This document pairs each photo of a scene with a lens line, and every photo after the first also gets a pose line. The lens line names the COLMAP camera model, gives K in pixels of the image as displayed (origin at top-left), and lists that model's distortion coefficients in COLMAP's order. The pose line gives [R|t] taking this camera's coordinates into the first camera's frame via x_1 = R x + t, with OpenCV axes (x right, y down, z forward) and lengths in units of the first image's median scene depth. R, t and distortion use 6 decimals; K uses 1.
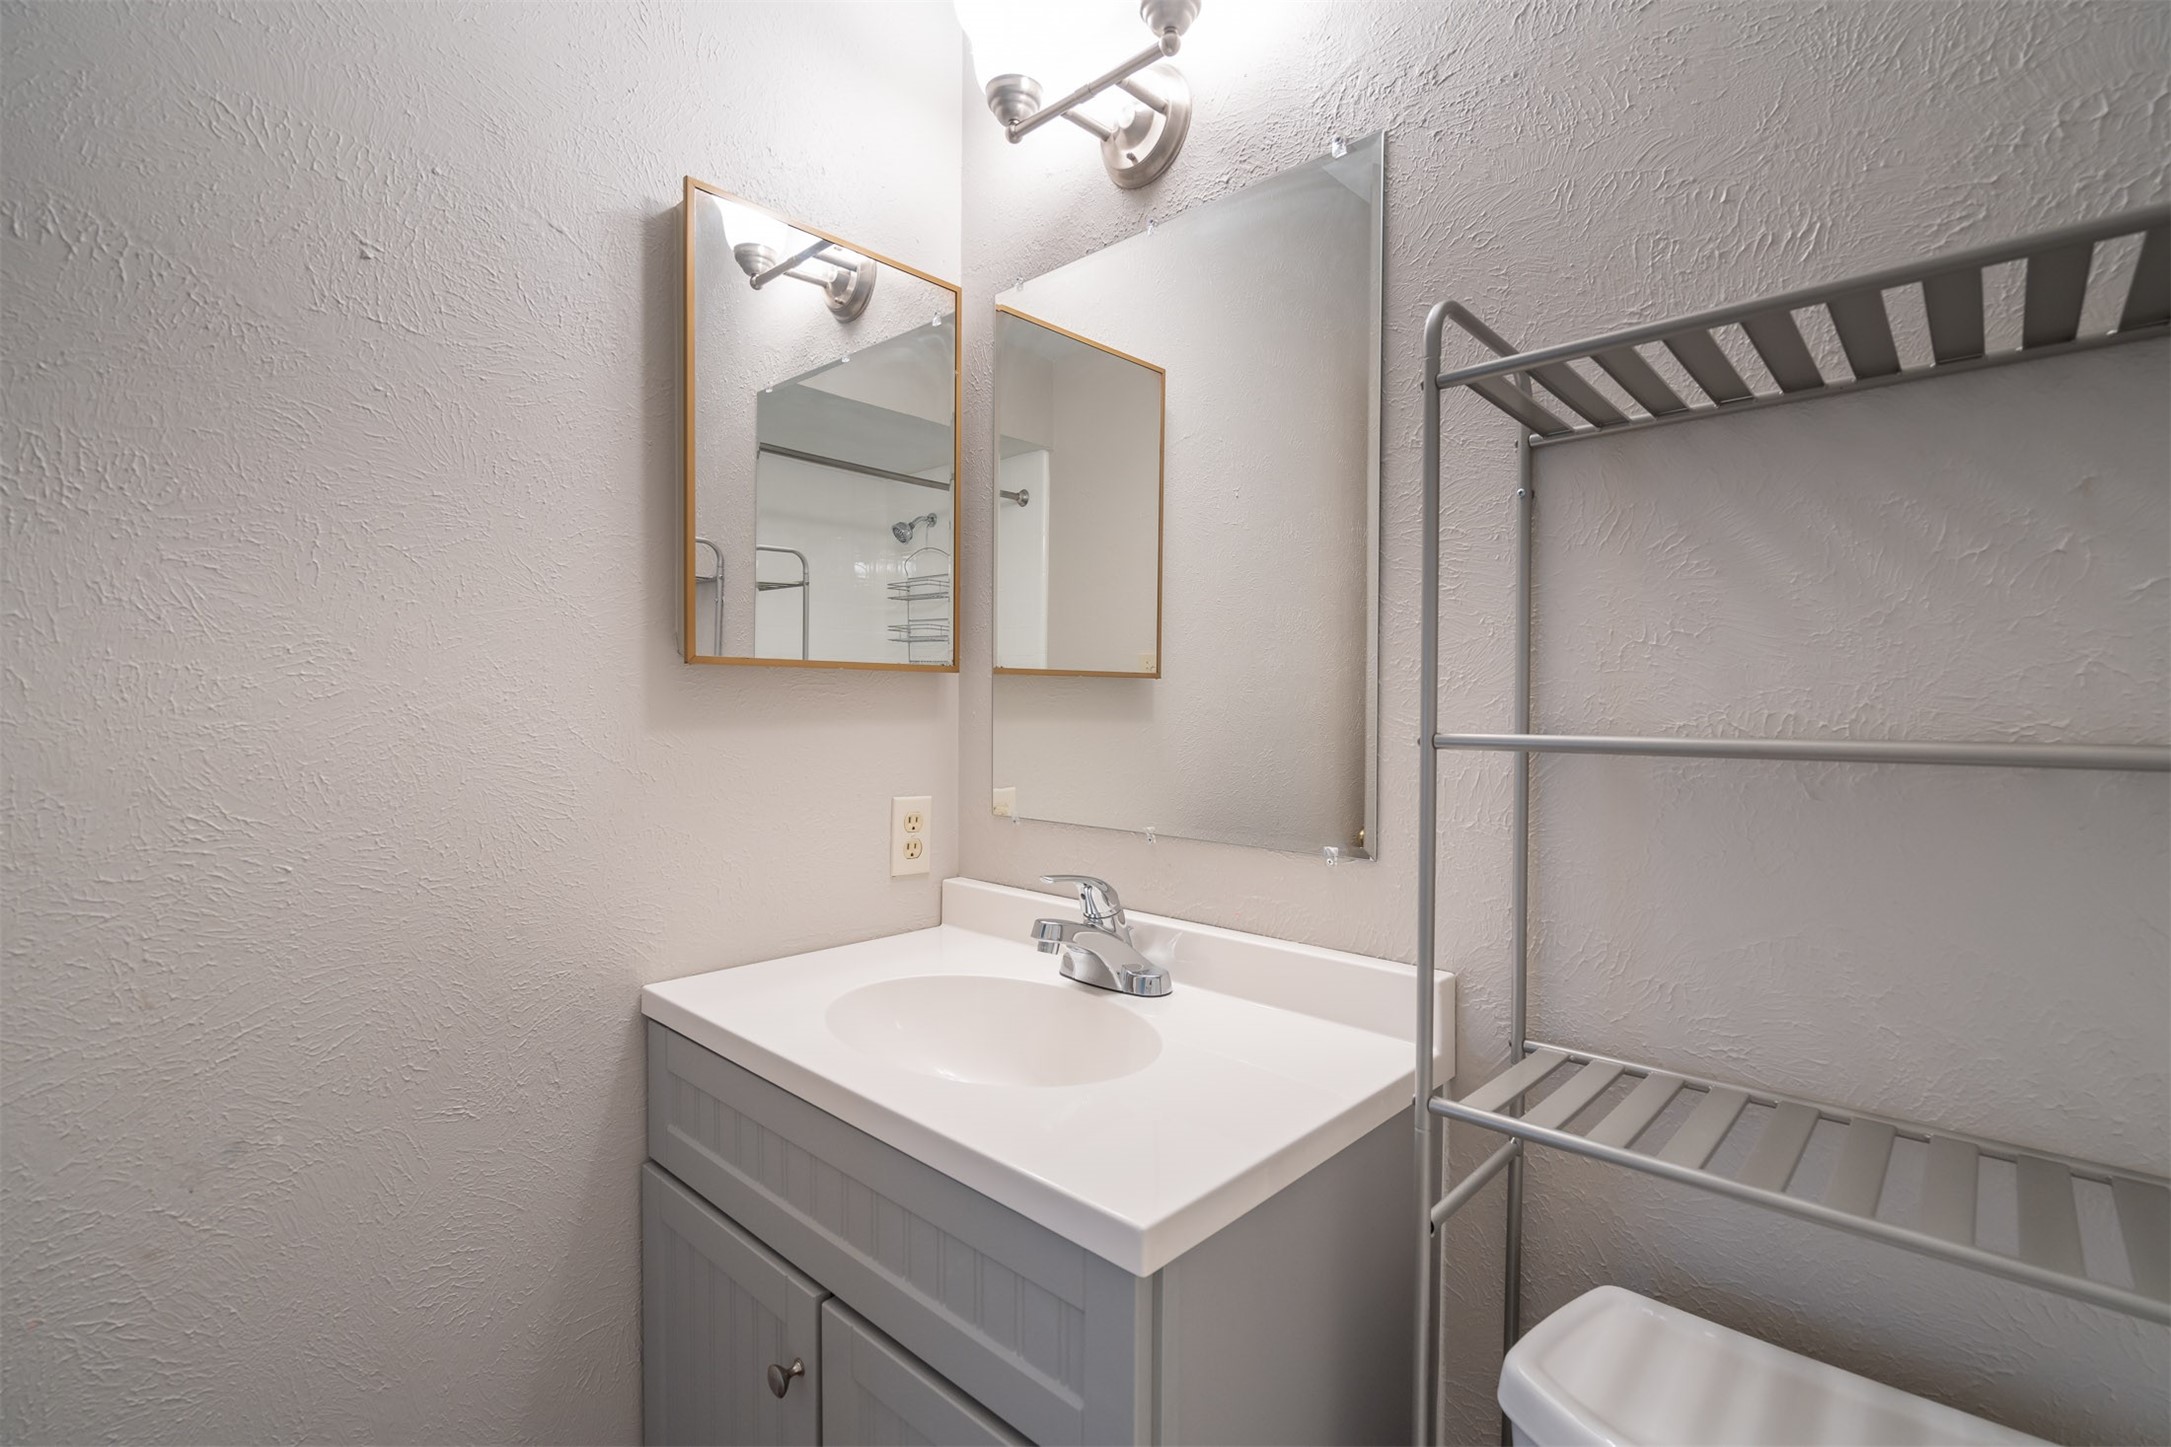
lens RADIAL K [[979.1, 0, 1087.2], [0, 979.1, 728.5], [0, 0, 1]] dist [-0.007732, 0.003169]
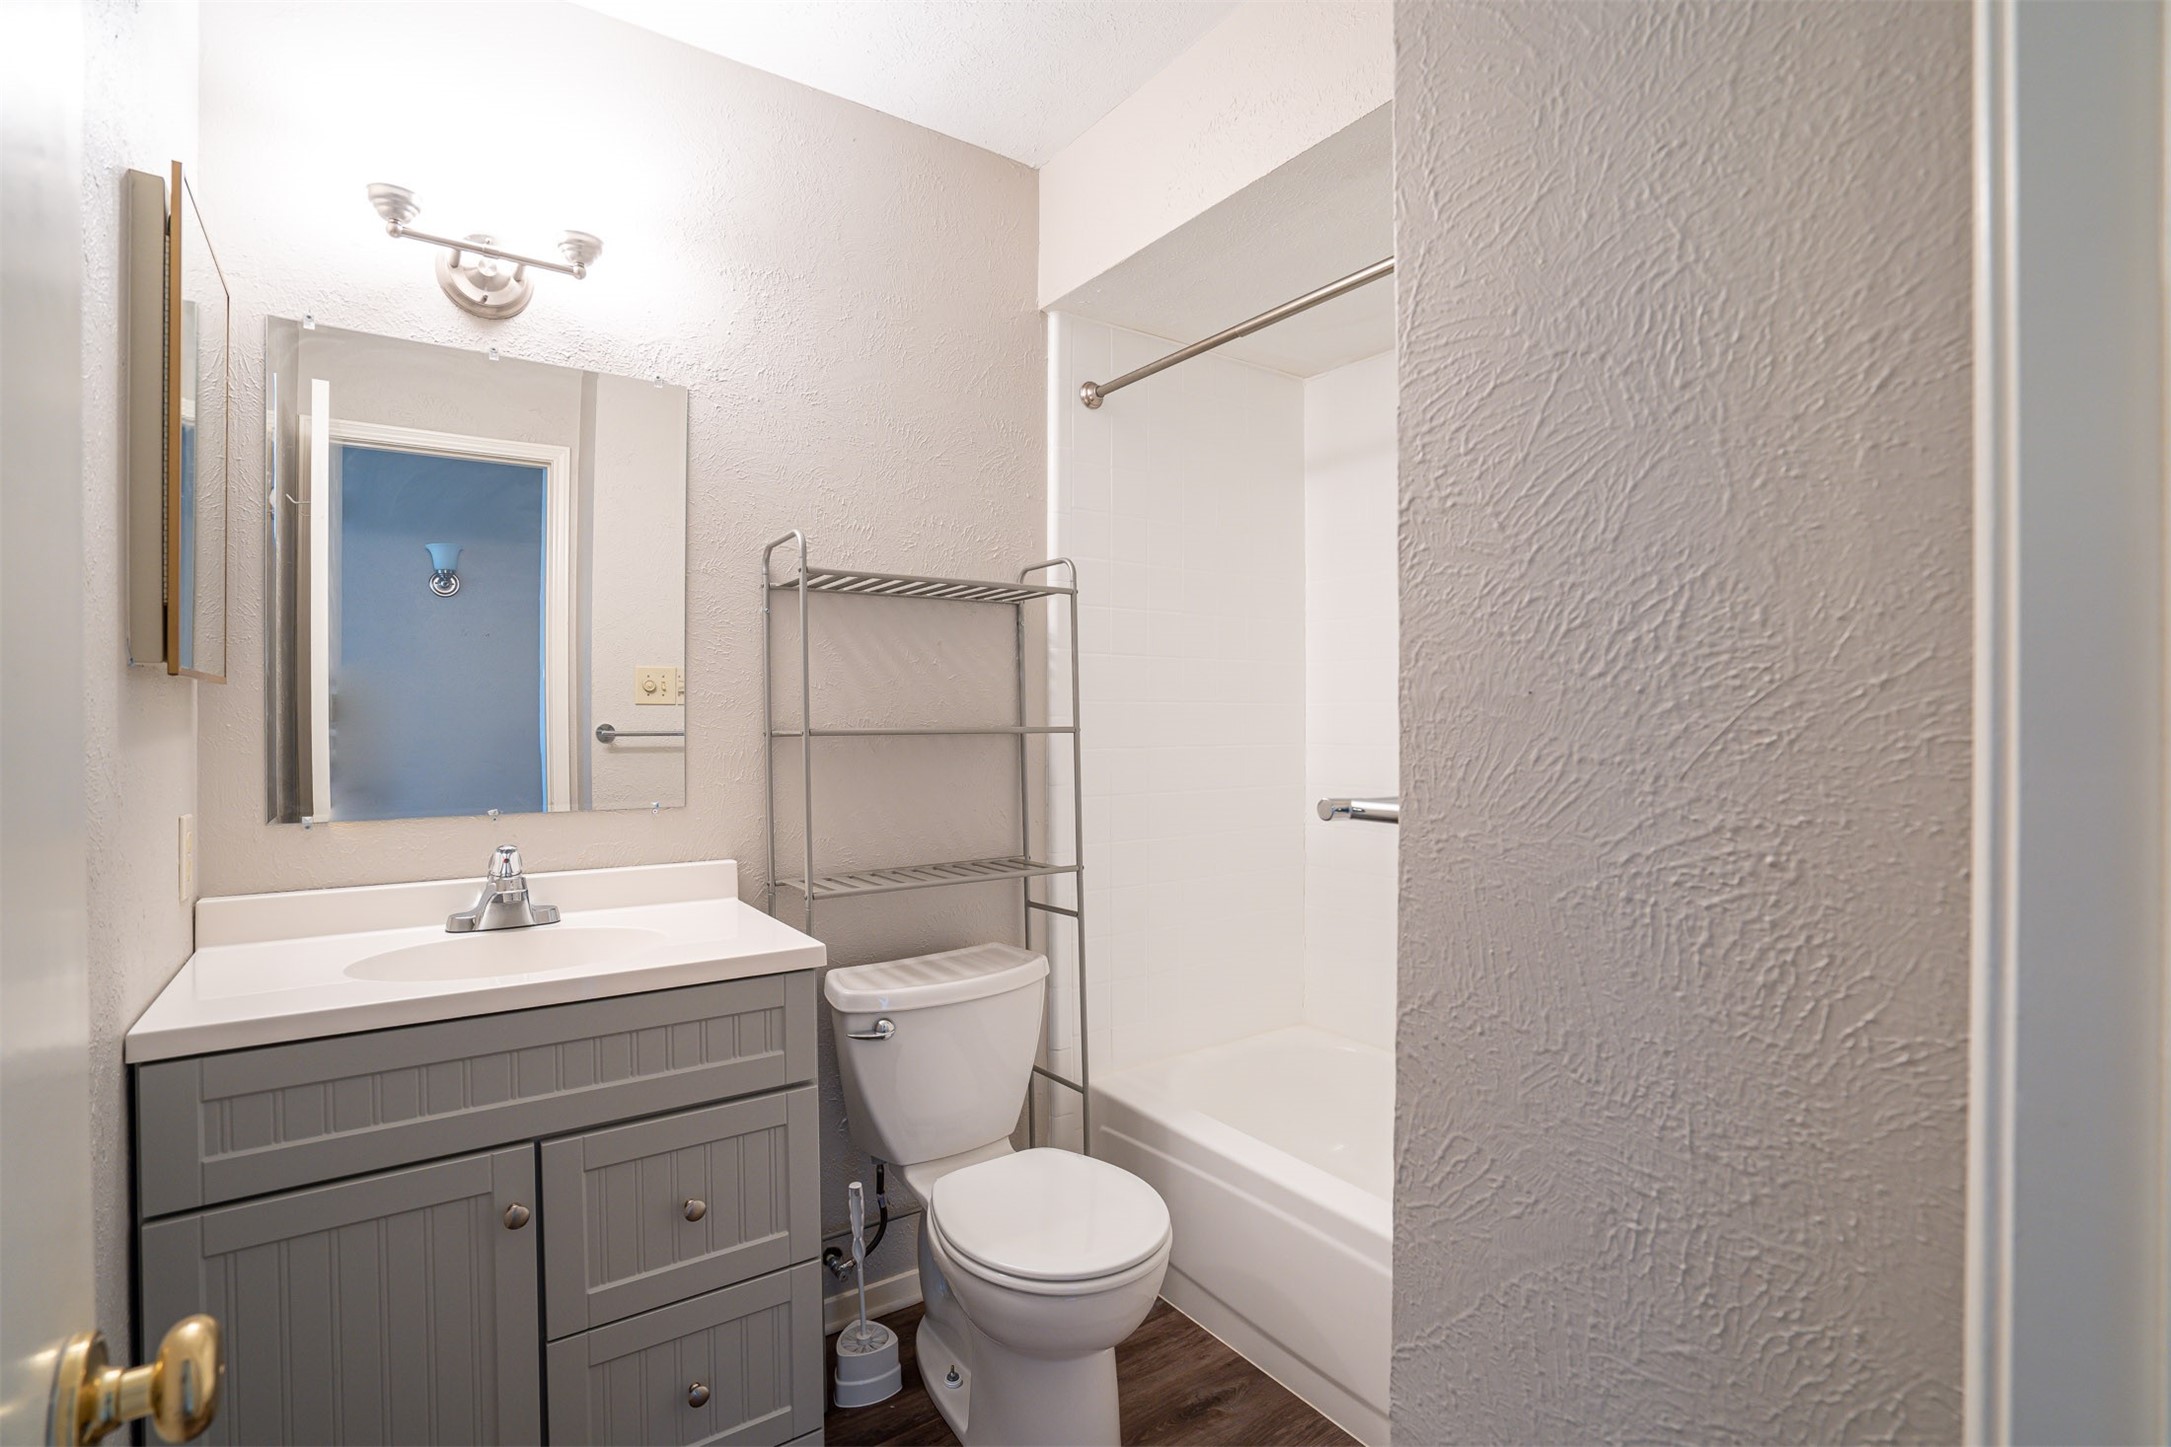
lens RADIAL K [[979.1, 0, 1087.2], [0, 979.1, 718.9], [0, 0, 1]] dist [-0.007732, 0.003169]
pose [[0.209592, -0.011699, 0.977719, -1.205725], [0.022569, 0.999720, 0.007124, -0.014648], [-0.977528, 0.020573, 0.209798, -0.055737]]
